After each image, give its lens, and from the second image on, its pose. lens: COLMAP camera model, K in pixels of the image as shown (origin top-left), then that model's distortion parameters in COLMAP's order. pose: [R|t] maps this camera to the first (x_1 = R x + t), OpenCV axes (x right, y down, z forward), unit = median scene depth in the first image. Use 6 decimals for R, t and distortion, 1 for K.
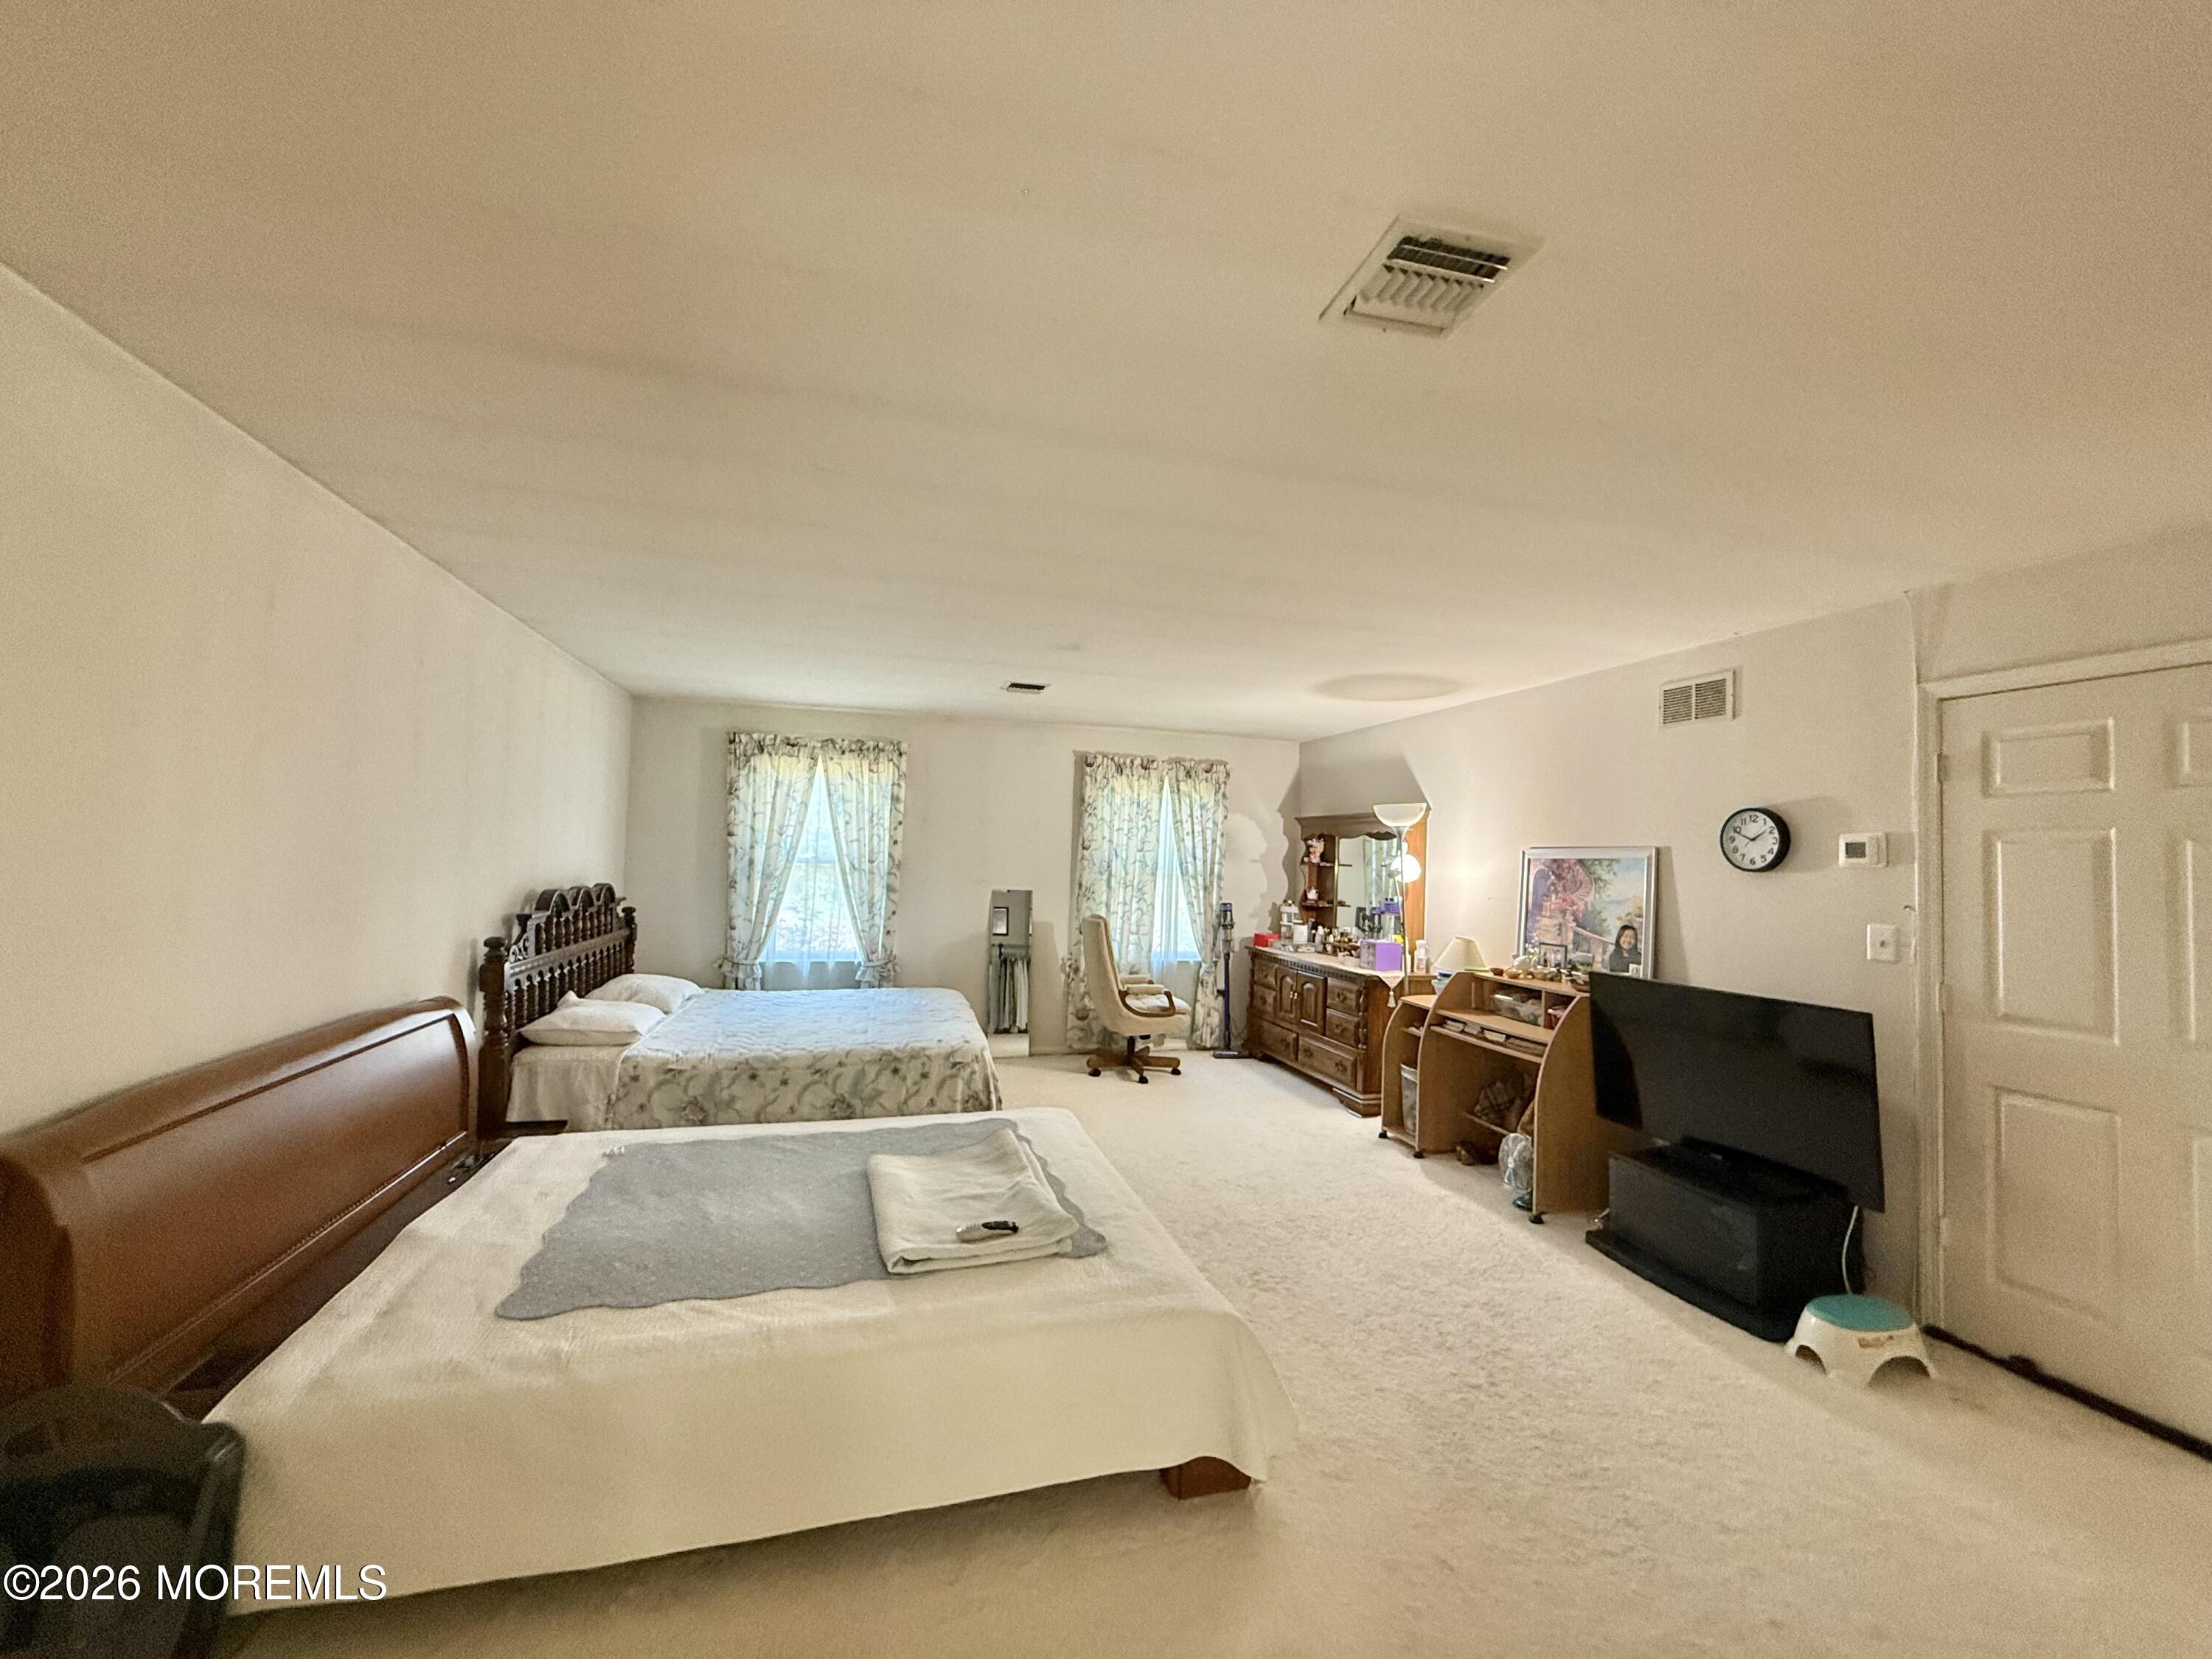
lens RADIAL K [[879.4, 0, 1106.0], [0, 879.4, 829.5], [0, 0, 1]] dist [0.001335, 0.000160]
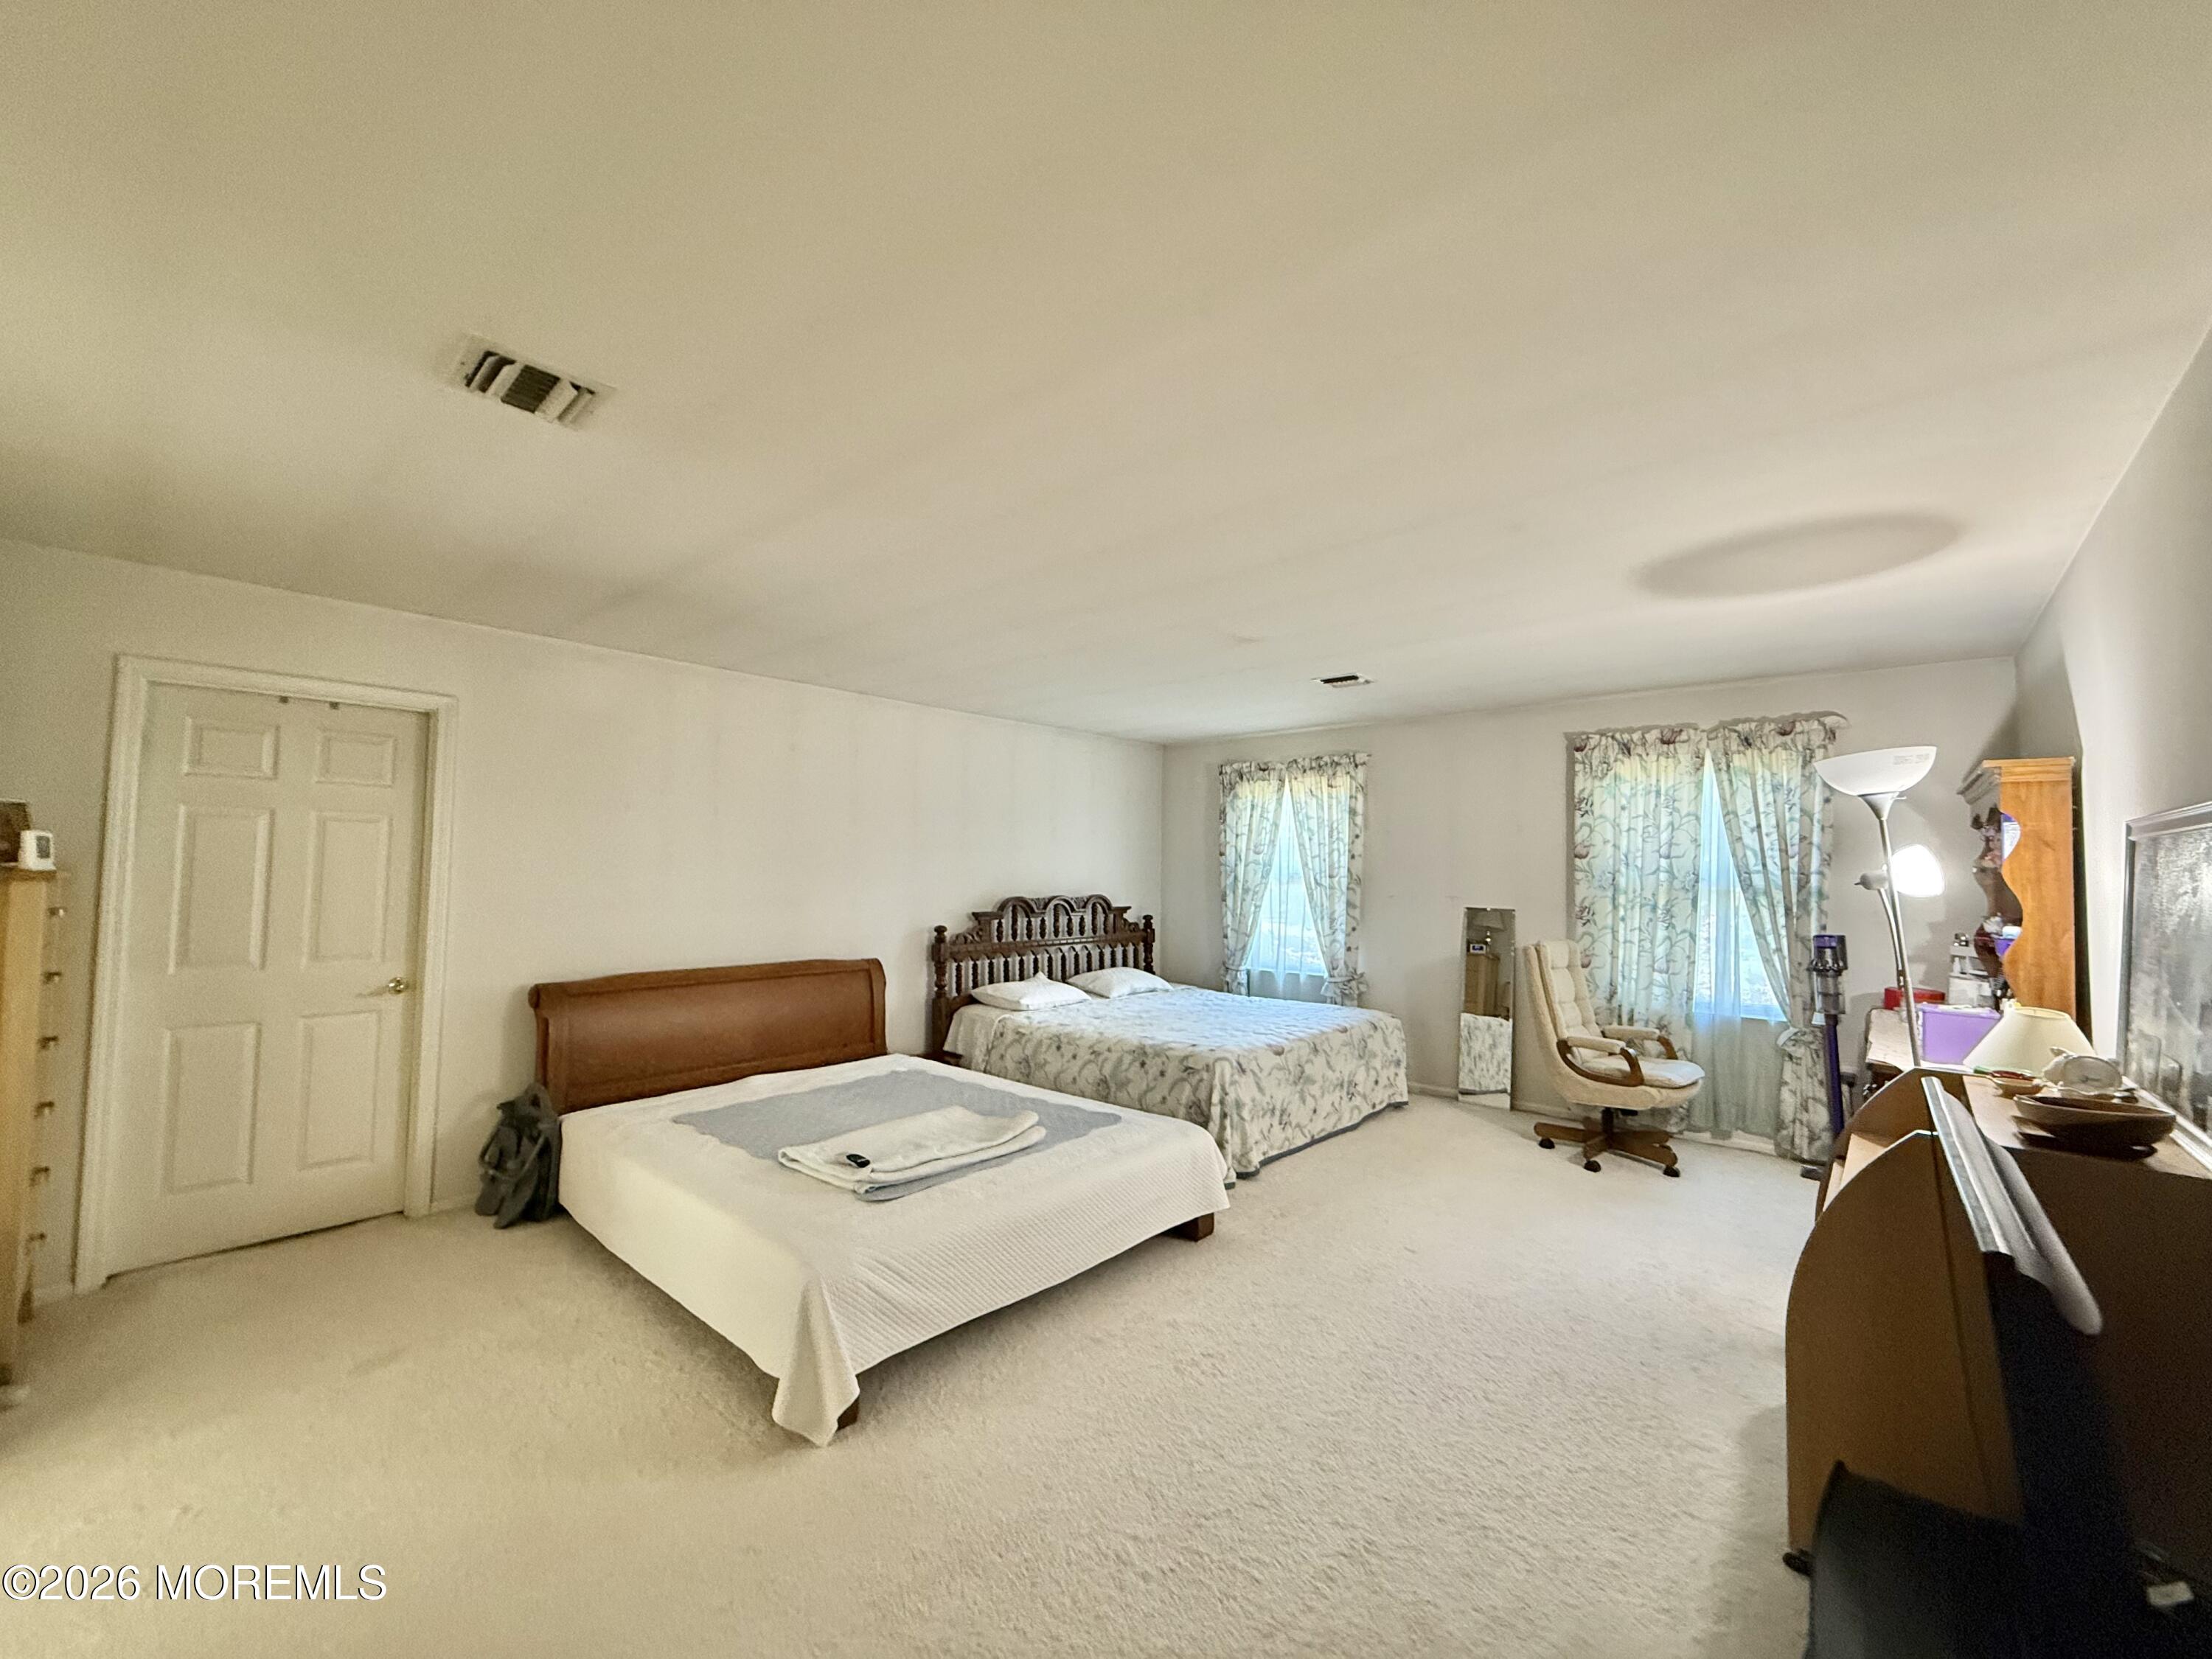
lens RADIAL K [[879.4, 0, 1106.0], [0, 879.4, 829.5], [0, 0, 1]] dist [0.001335, 0.000160]
pose [[0.544959, -0.060686, -0.836264, 0.433200], [0.032049, 0.998156, -0.051549, 0.026461], [0.837850, 0.001290, 0.545899, 0.243010]]
